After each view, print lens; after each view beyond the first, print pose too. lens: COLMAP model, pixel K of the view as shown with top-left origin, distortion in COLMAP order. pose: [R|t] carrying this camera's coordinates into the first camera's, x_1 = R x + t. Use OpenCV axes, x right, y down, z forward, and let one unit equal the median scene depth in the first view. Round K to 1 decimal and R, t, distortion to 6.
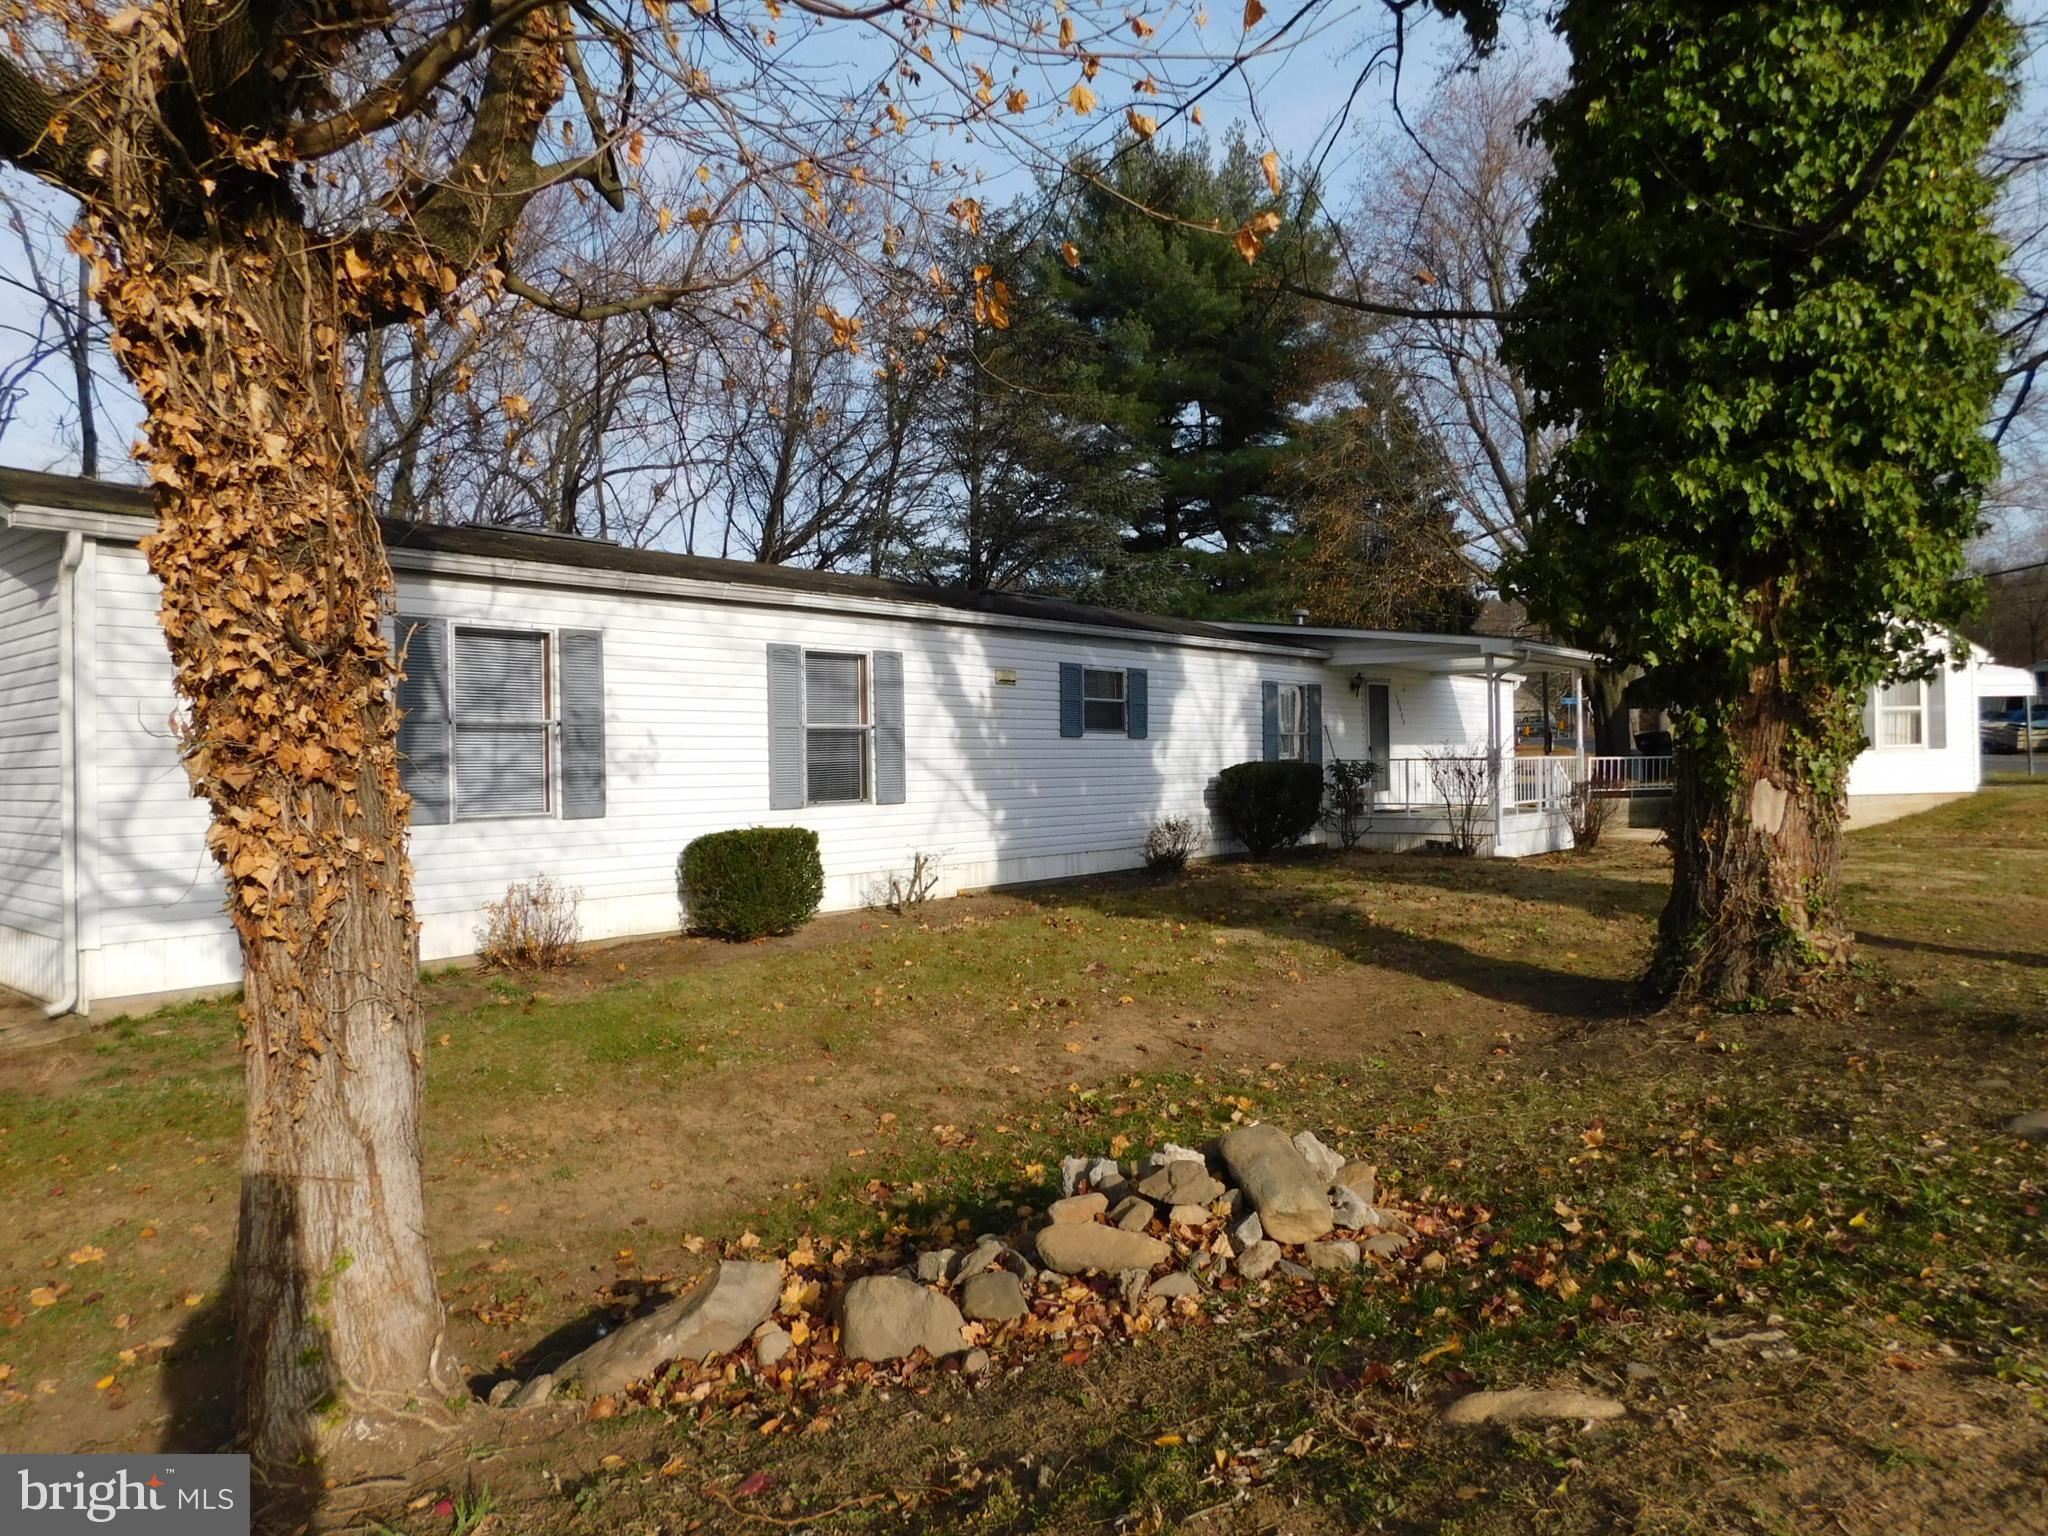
lens RADIAL K [[1374.3, 0, 1088.8], [0, 1374.3, 763.1], [0, 0, 1]] dist [-0.016288, 0.002337]
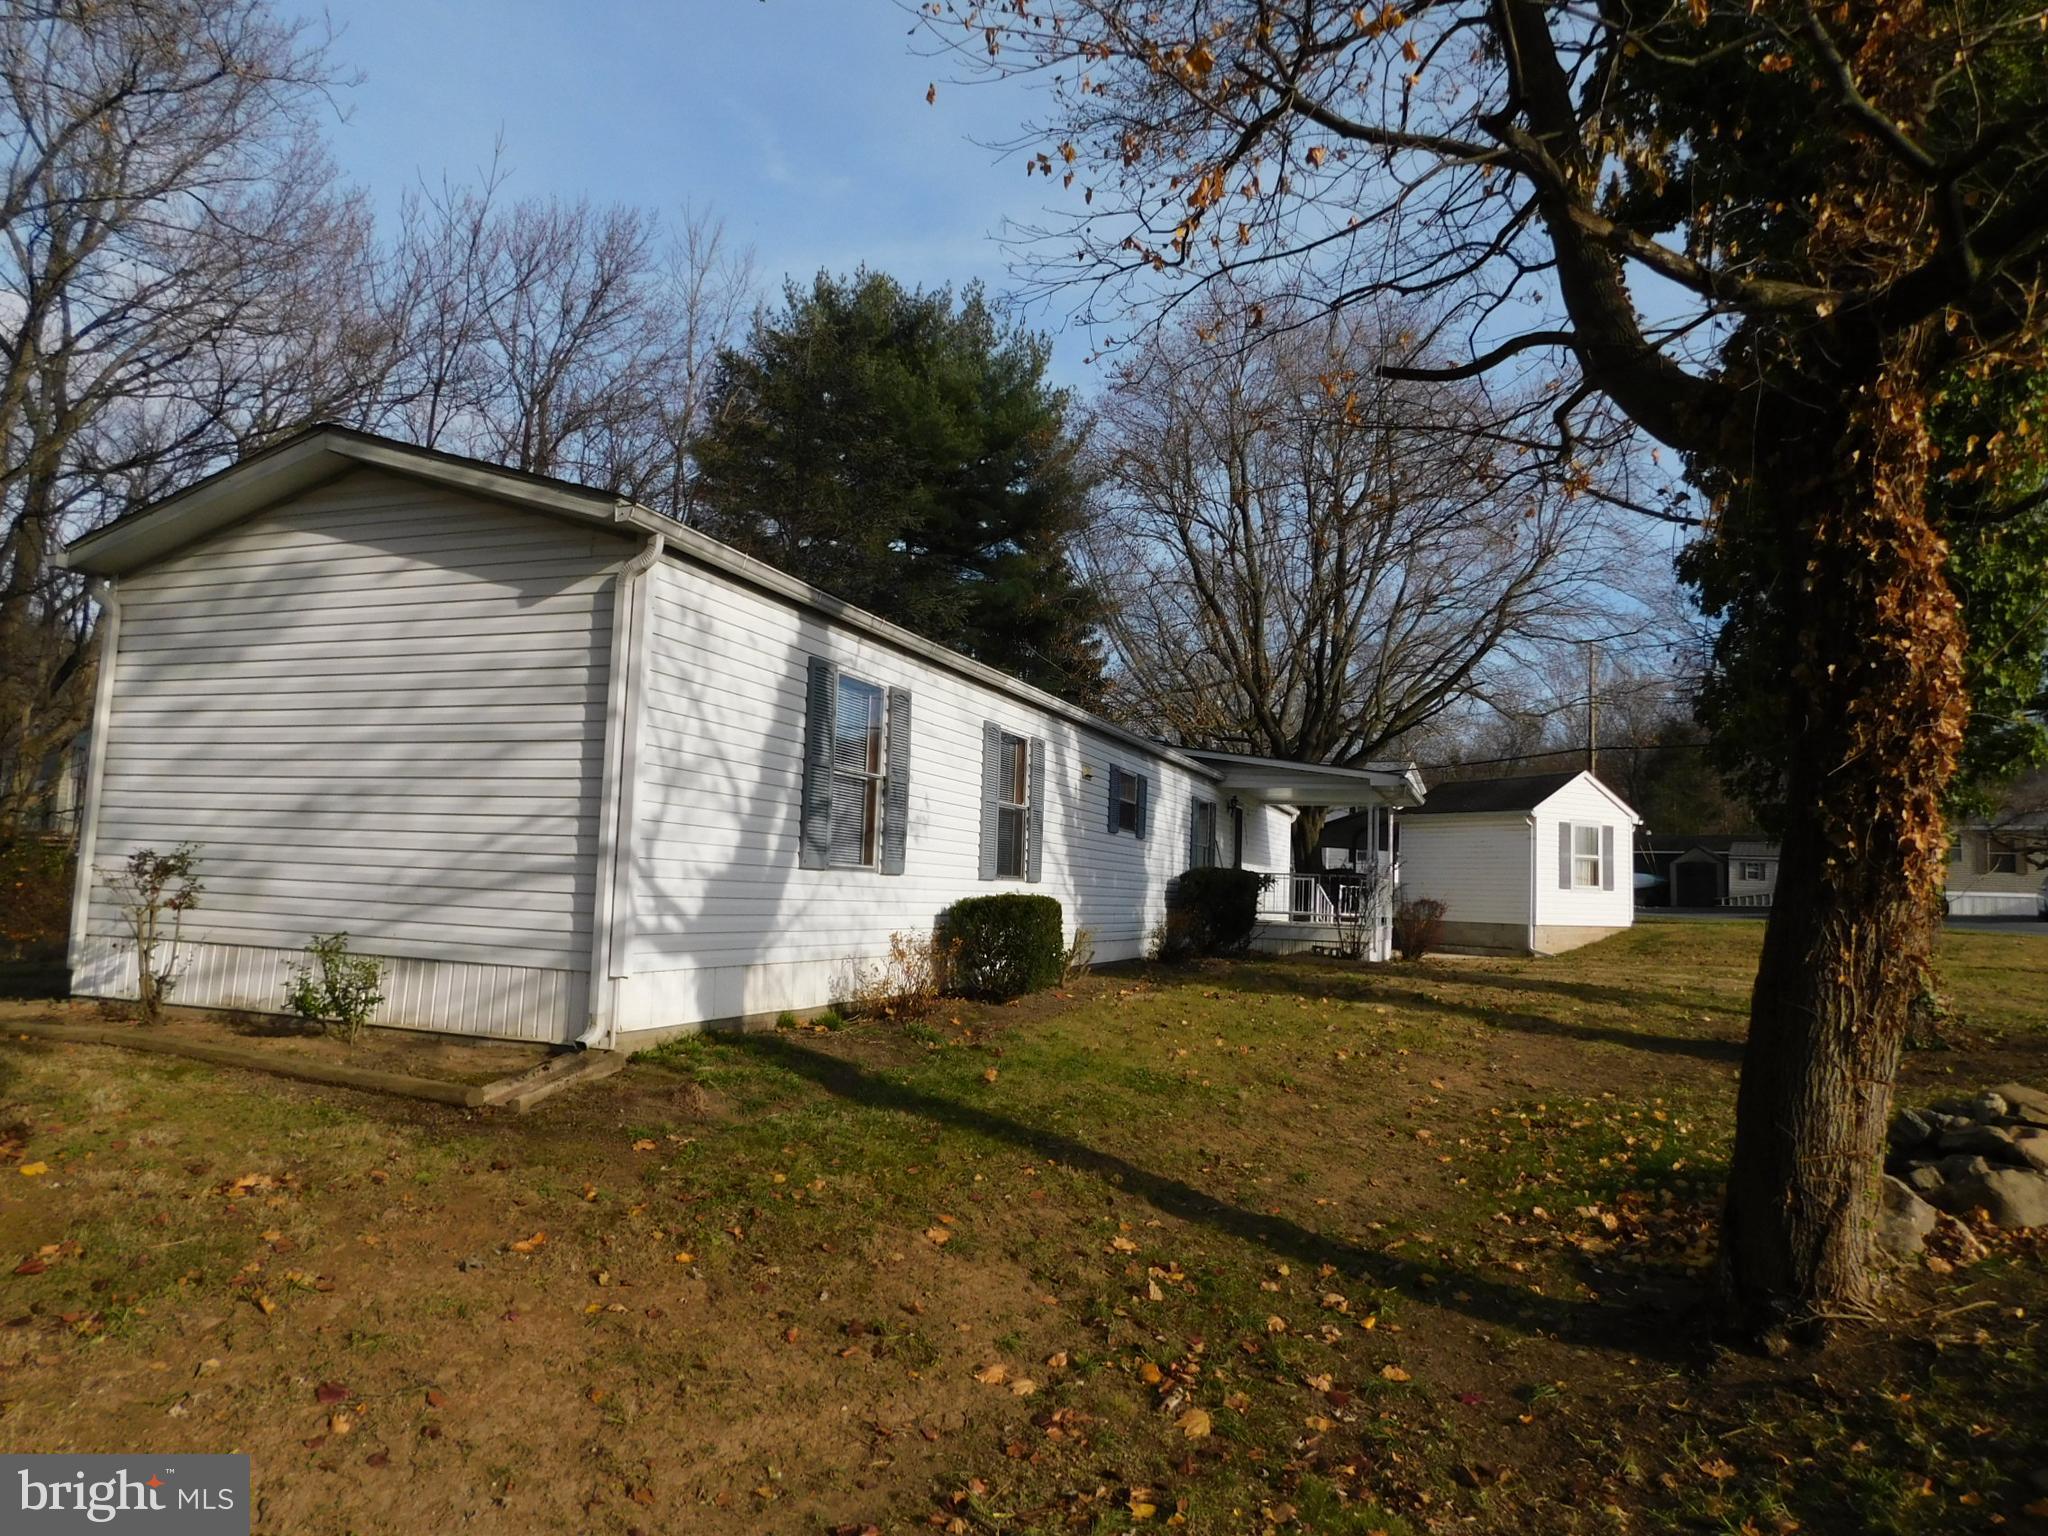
lens RADIAL K [[1374.3, 0, 1088.8], [0, 1374.3, 763.1], [0, 0, 1]] dist [-0.016288, 0.002337]
pose [[0.929550, 0.080795, 0.359734, -0.486986], [-0.045792, 0.993439, -0.104795, 0.046541], [-0.365841, 0.080939, 0.927151, 0.003820]]
